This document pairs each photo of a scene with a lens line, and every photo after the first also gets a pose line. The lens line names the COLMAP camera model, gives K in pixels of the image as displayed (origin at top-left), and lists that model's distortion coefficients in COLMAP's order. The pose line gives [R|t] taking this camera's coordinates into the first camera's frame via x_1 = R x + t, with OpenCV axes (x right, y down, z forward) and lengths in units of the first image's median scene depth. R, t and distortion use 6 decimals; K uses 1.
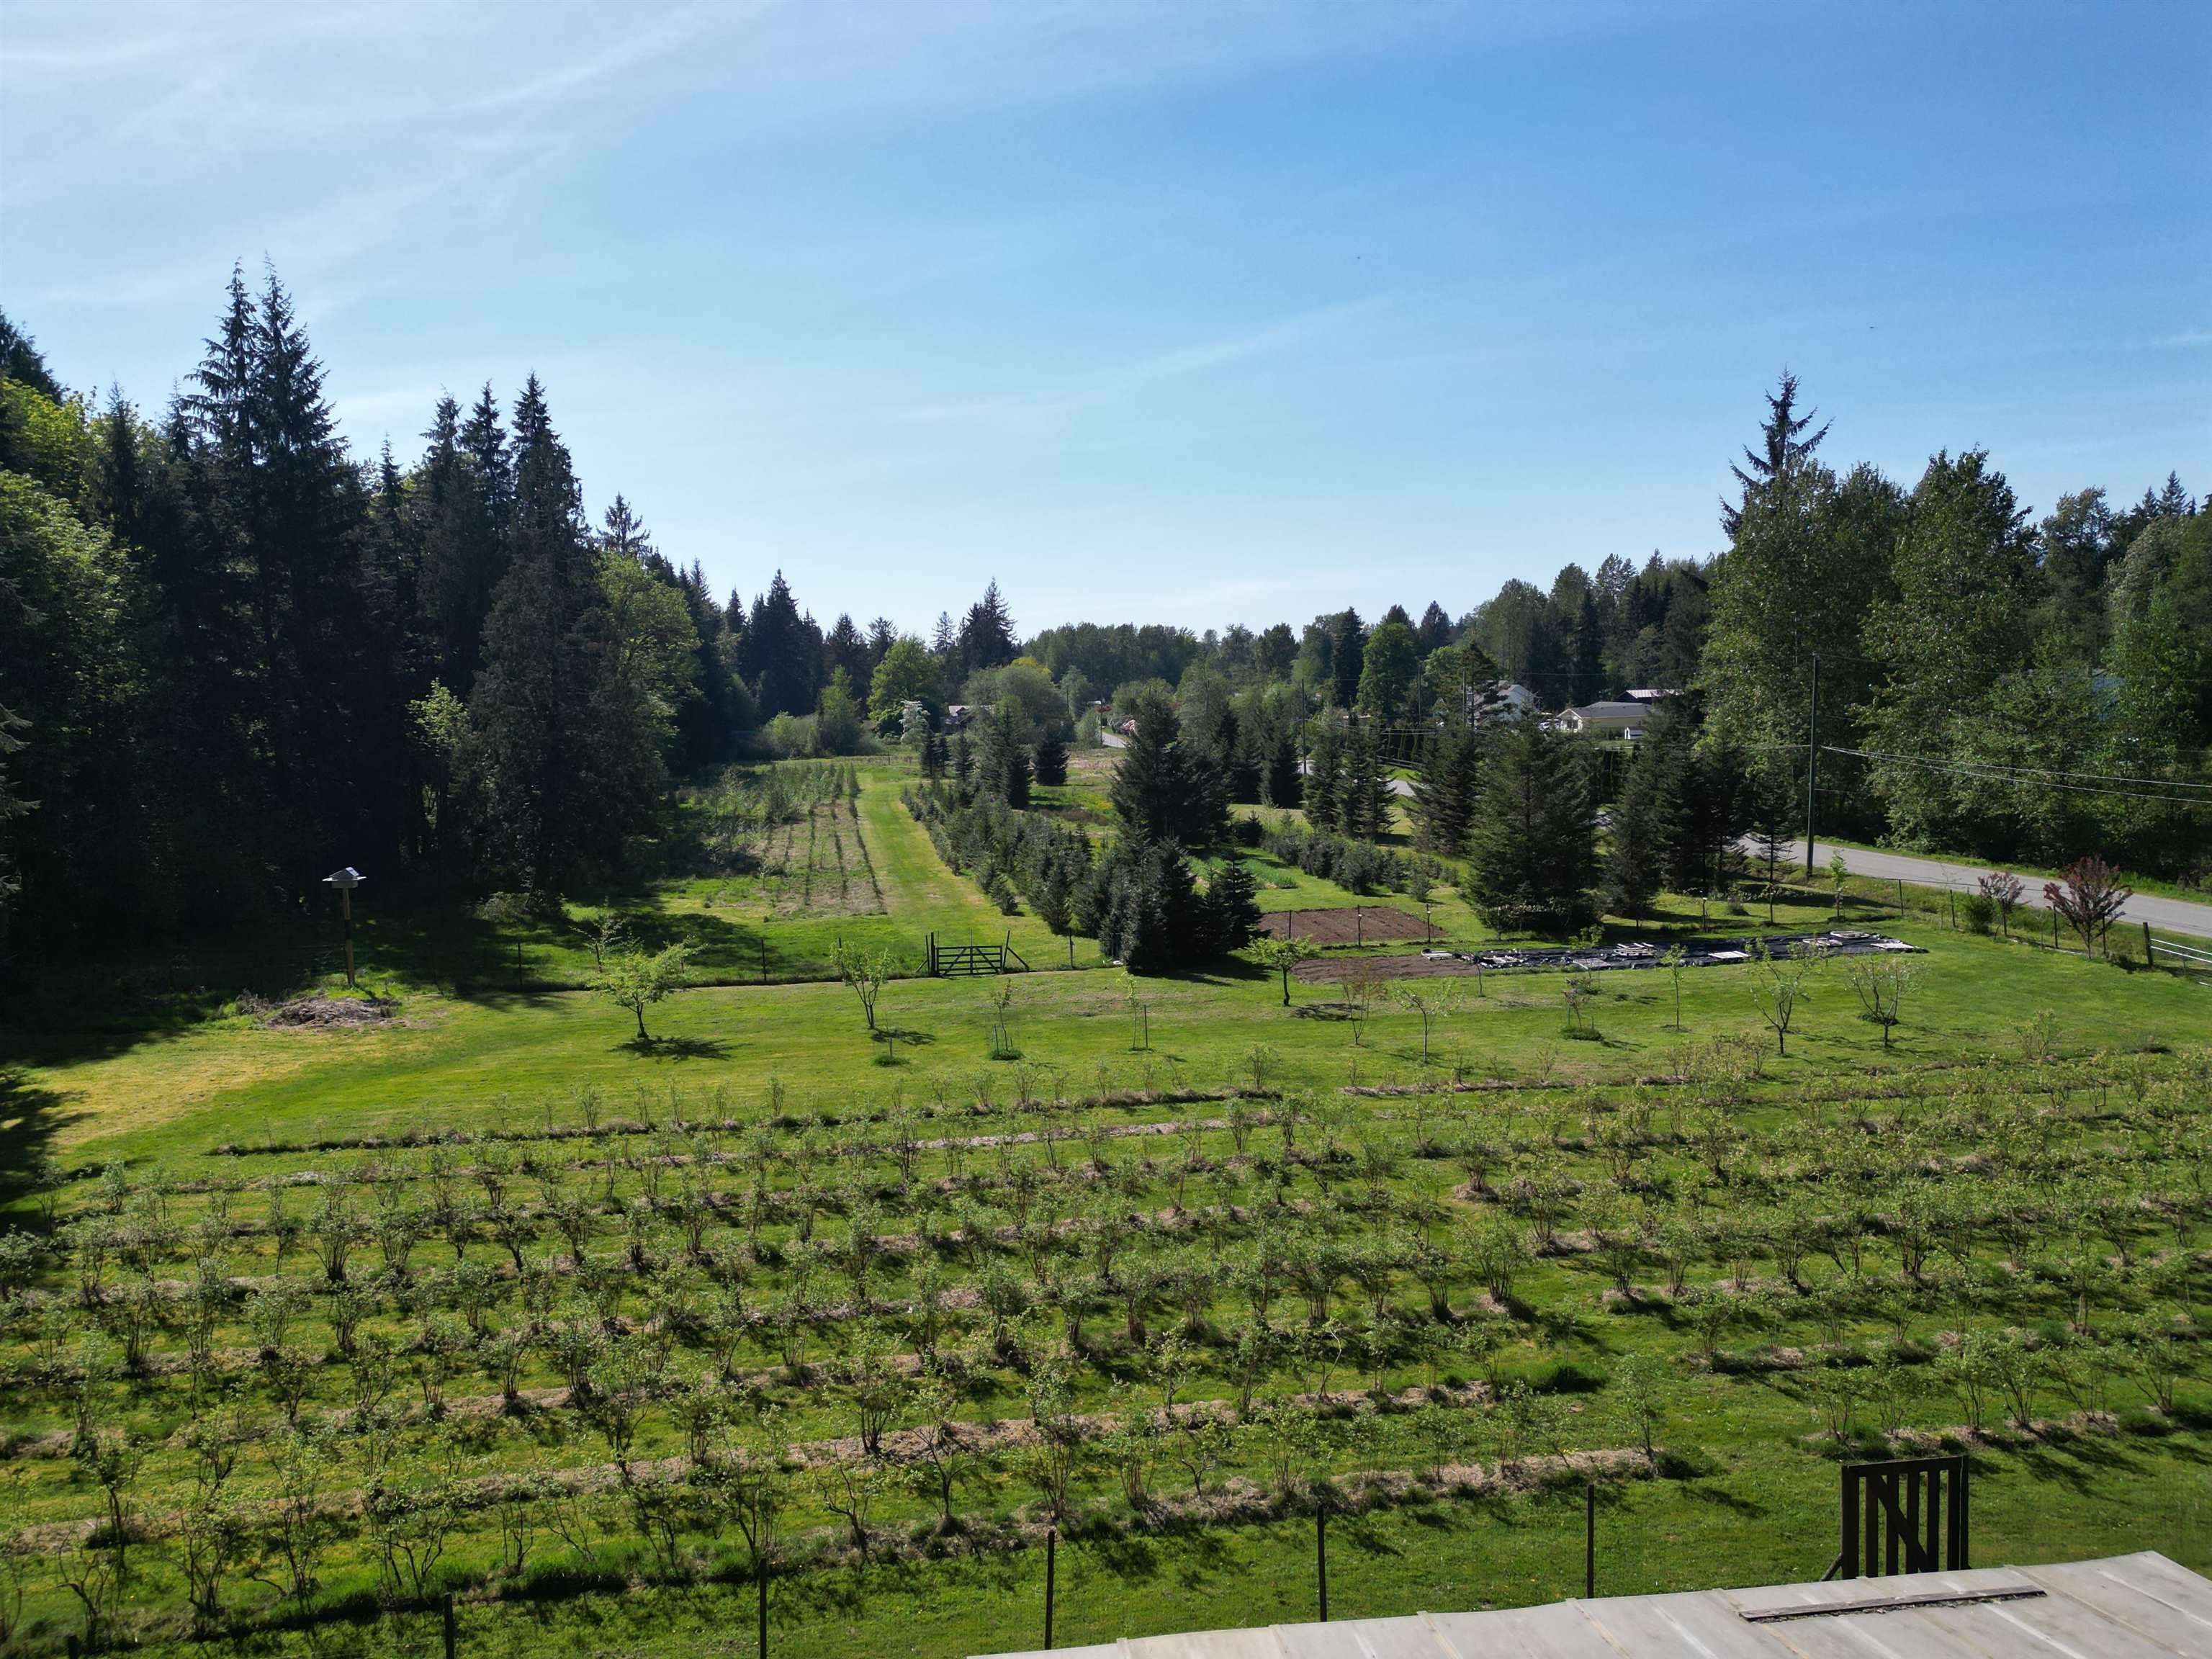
lens RADIAL K [[1534.6, 0, 1106.0], [0, 1534.6, 829.5], [0, 0, 1]] dist [0.079906, -0.058836]
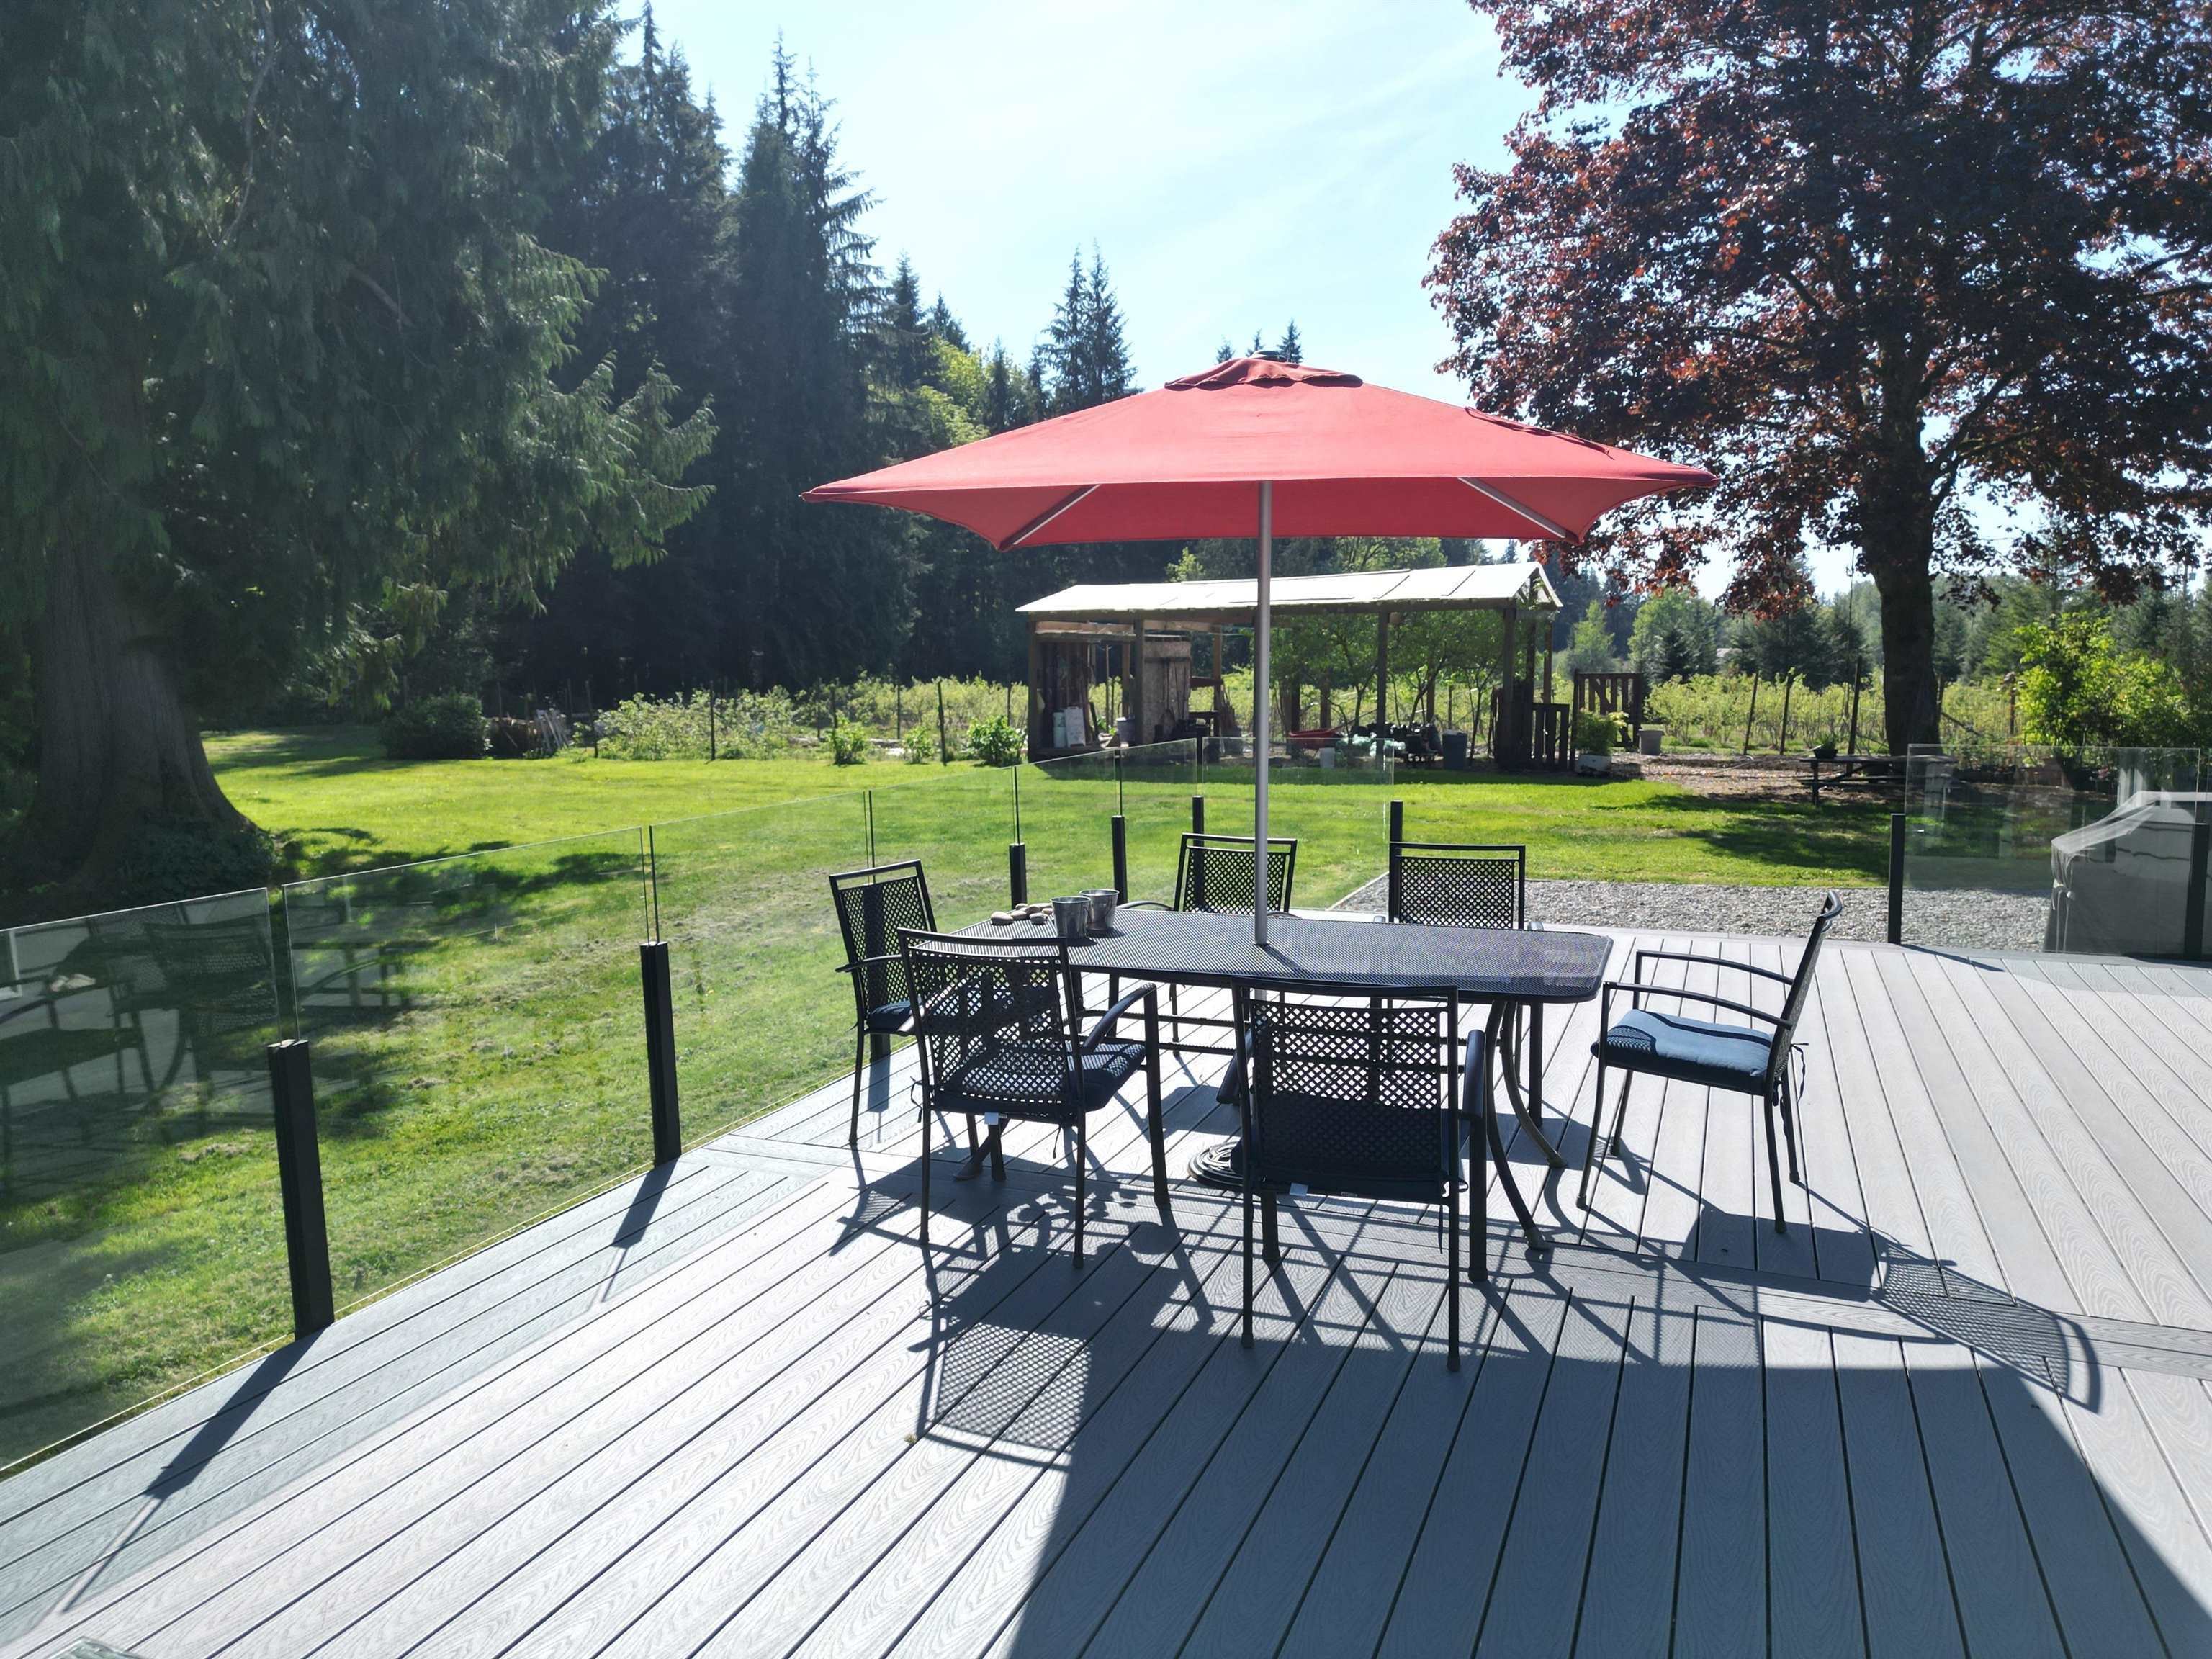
lens RADIAL K [[1534.6, 0, 1106.0], [0, 1534.6, 829.5], [0, 0, 1]] dist [0.079906, -0.058836]
pose [[0.871534, 0.073381, -0.484813, 0.198184], [-0.066324, 0.997294, 0.031722, 0.124110], [0.485829, 0.004508, 0.874042, -0.229014]]
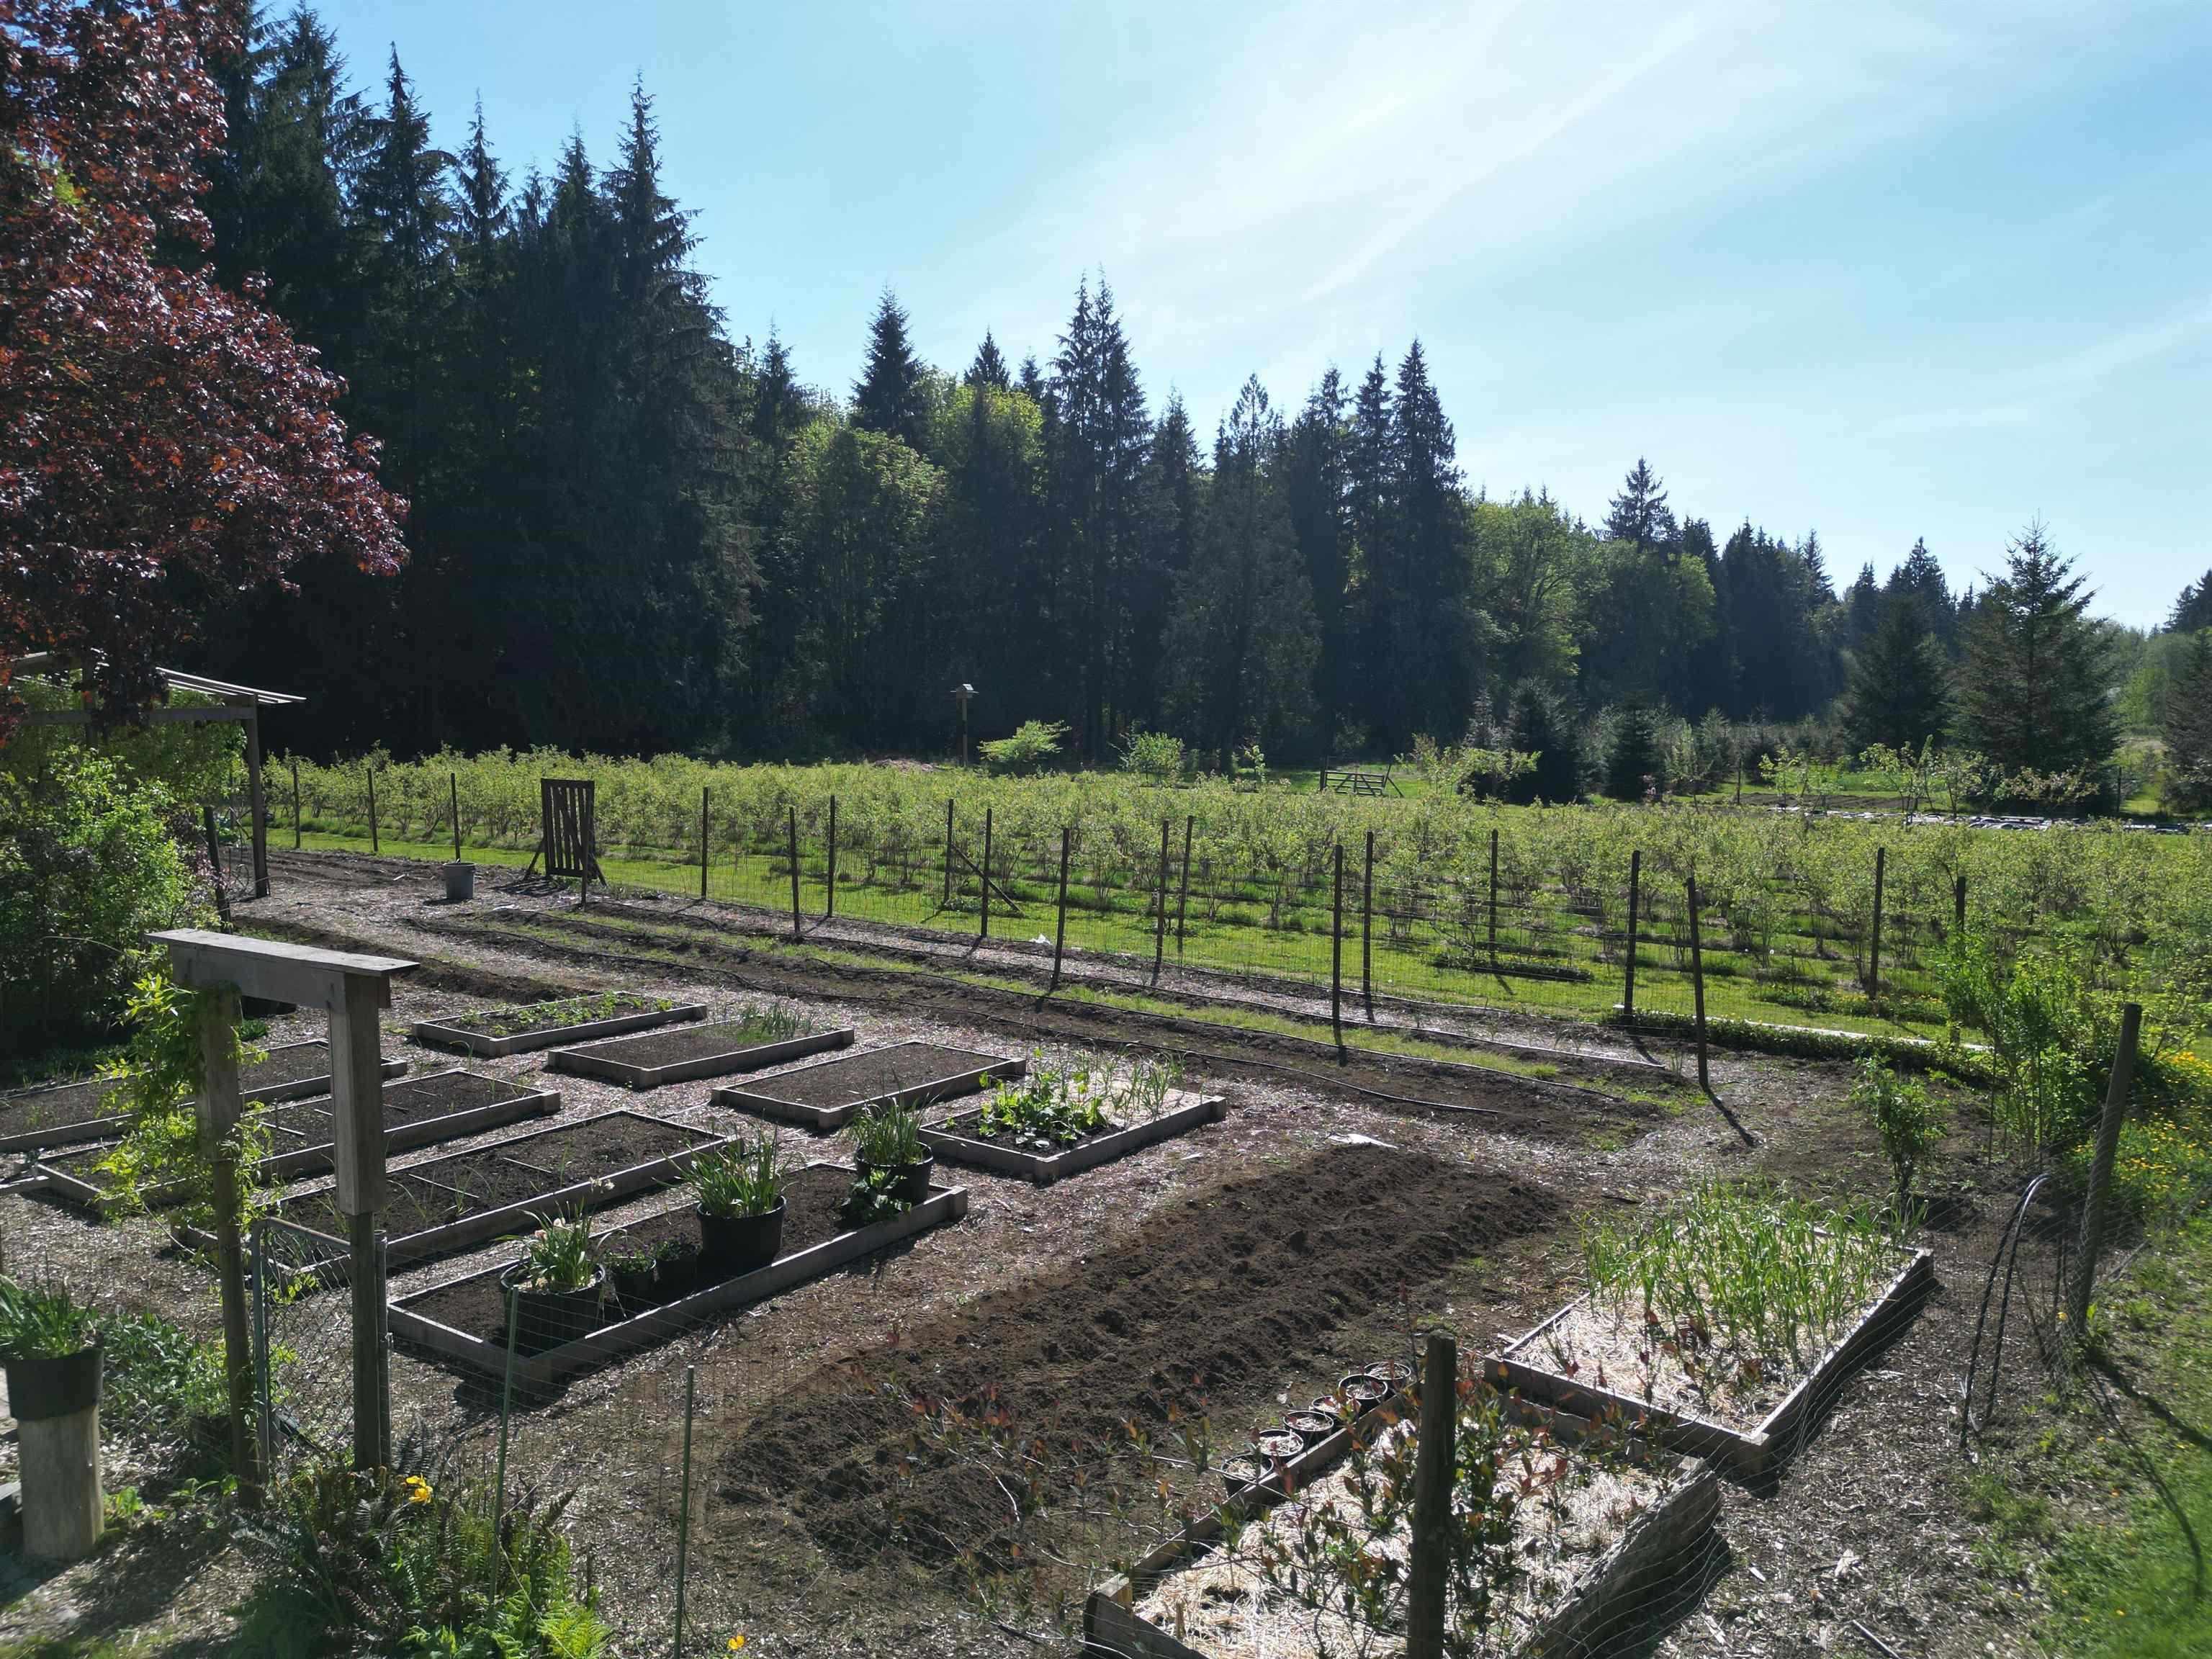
lens RADIAL K [[1534.6, 0, 1106.0], [0, 1534.6, 829.5], [0, 0, 1]] dist [0.079906, -0.058836]
pose [[0.716182, 0.076681, -0.693688, 0.419123], [-0.081990, 0.996307, 0.025485, 0.079684], [0.693081, 0.038624, 0.719825, 0.068642]]
